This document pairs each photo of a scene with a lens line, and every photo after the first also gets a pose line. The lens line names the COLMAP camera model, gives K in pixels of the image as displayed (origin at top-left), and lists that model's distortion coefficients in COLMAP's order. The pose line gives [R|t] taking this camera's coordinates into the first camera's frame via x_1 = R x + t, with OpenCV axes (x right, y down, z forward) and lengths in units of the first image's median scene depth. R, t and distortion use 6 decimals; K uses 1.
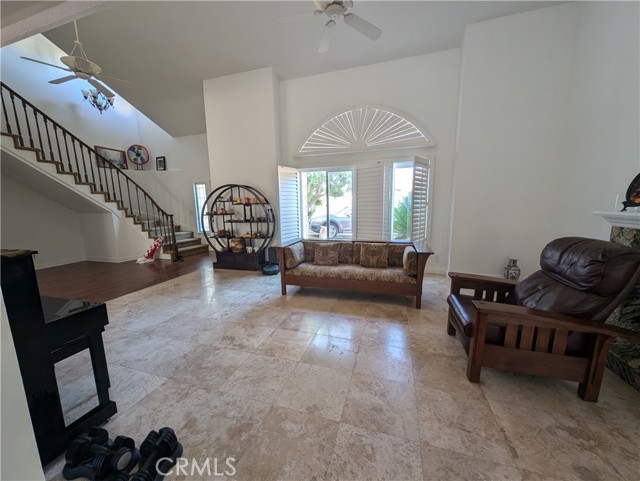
lens RADIAL K [[243.8, 0, 320.0], [0, 243.8, 240.5], [0, 0, 1]] dist [0.000238, -0.000228]
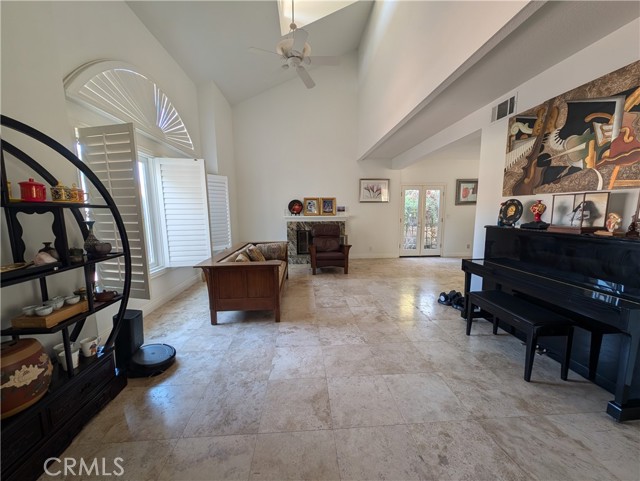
lens RADIAL K [[243.8, 0, 320.0], [0, 243.8, 240.5], [0, 0, 1]] dist [0.000238, -0.000228]
pose [[-0.377741, -0.088146, 0.921706, -1.091618], [0.151823, 0.976088, 0.155569, -0.171042], [-0.913379, 0.198701, -0.355326, 1.315787]]
